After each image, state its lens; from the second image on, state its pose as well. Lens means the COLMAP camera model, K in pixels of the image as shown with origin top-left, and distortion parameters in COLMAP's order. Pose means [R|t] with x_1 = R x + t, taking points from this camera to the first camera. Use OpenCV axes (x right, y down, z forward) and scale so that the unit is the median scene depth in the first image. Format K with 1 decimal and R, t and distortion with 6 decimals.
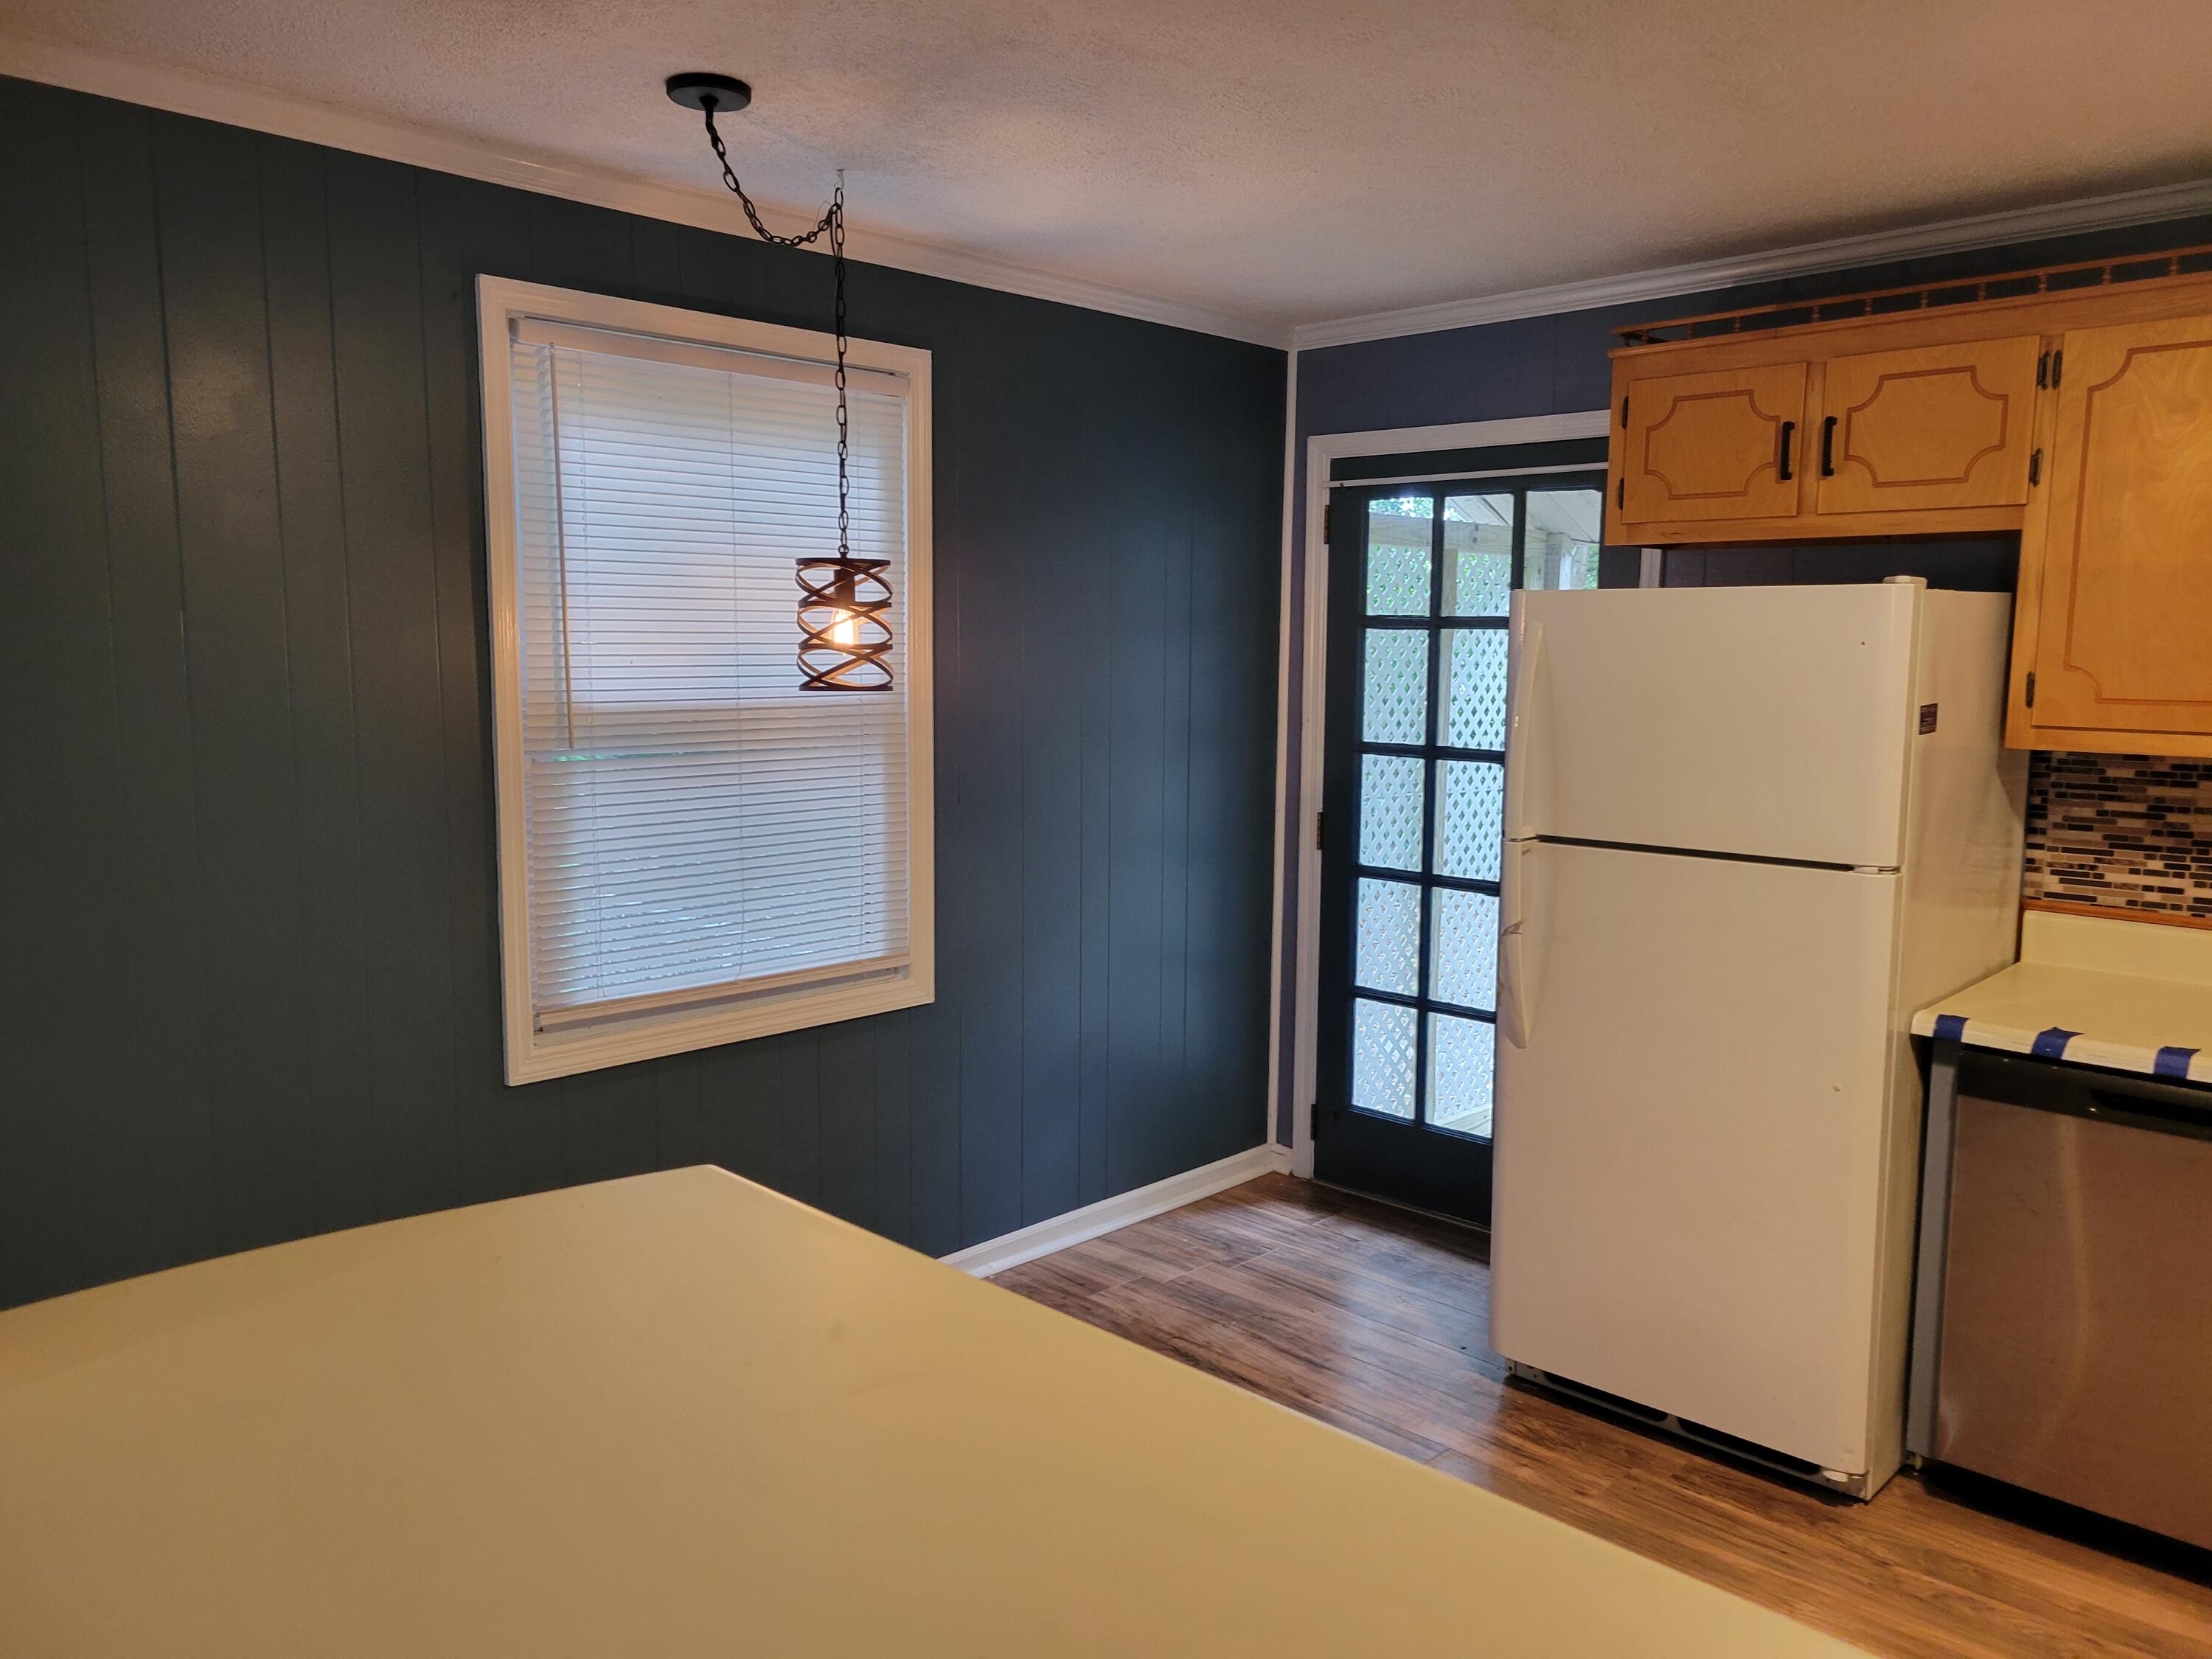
lens RADIAL K [[1677.1, 0, 1117.4], [0, 1677.1, 835.7], [0, 0, 1]] dist [0.050055, -0.026268]
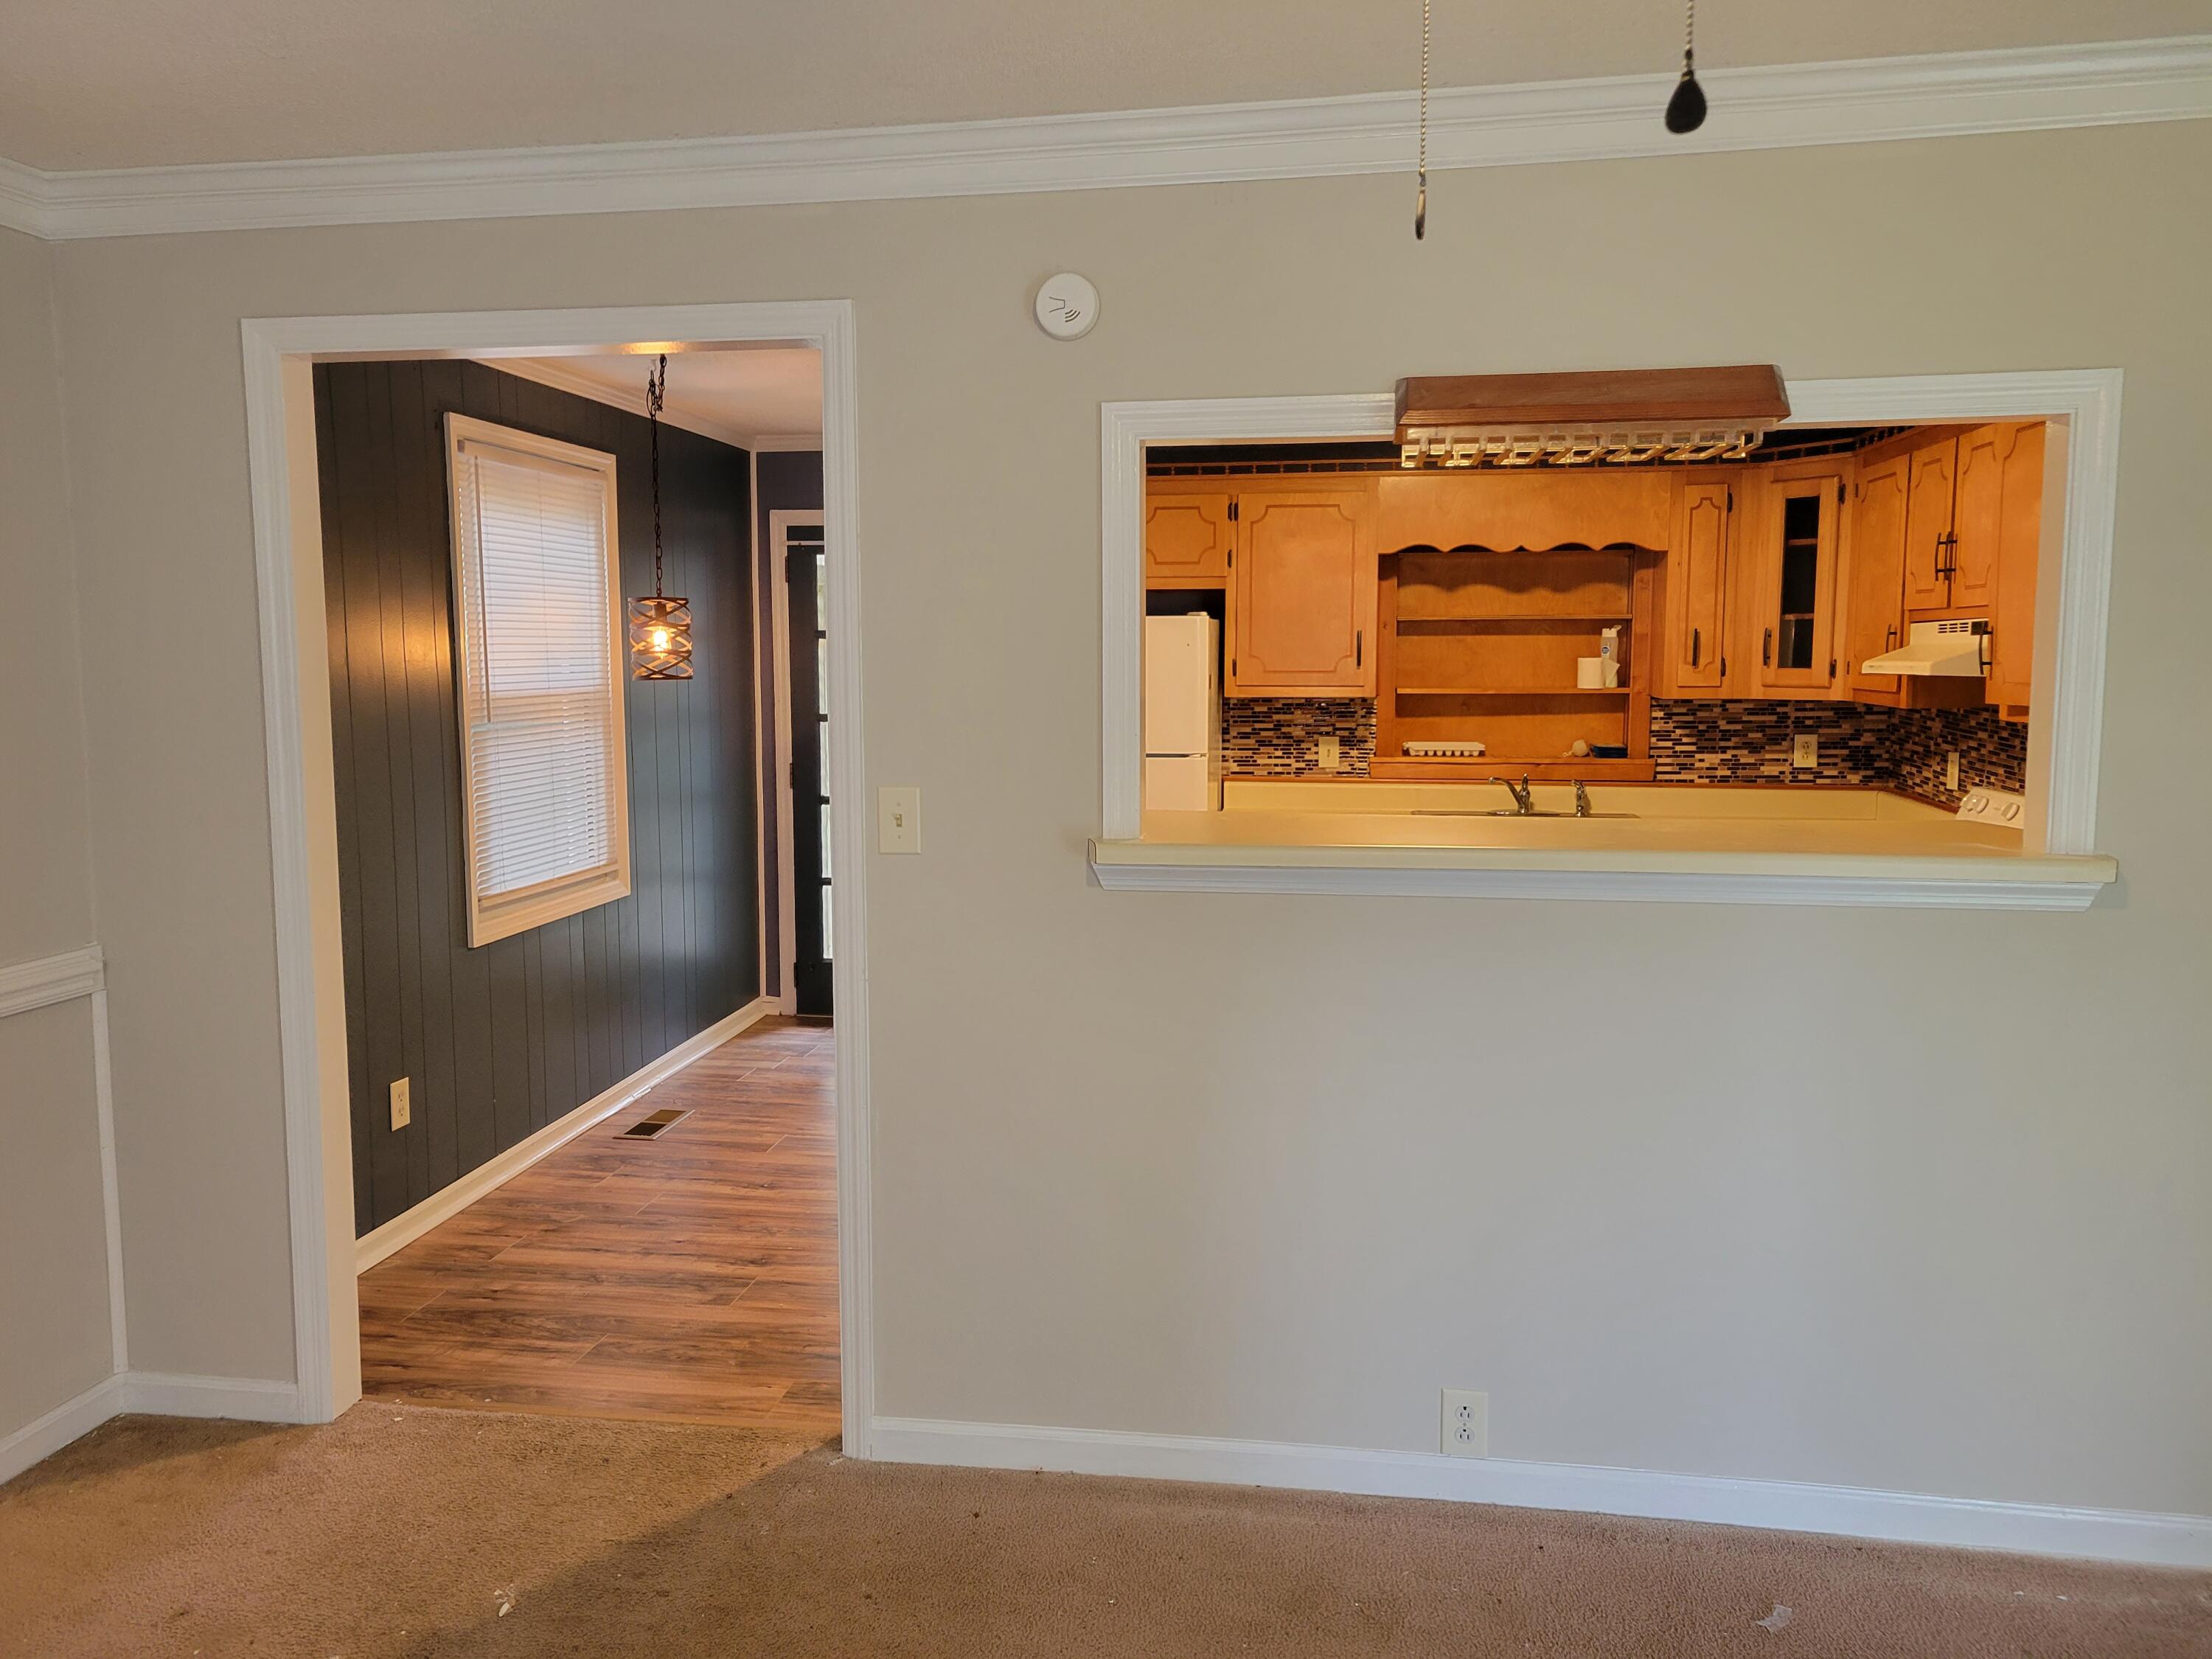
lens RADIAL K [[1677.1, 0, 1097.3], [0, 1677.1, 826.6], [0, 0, 1]] dist [0.050055, -0.026268]
pose [[0.817400, -0.071561, 0.571608, -0.714441], [0.078116, 0.996858, 0.013093, 0.060839], [-0.570749, 0.033949, 0.820422, -0.515432]]
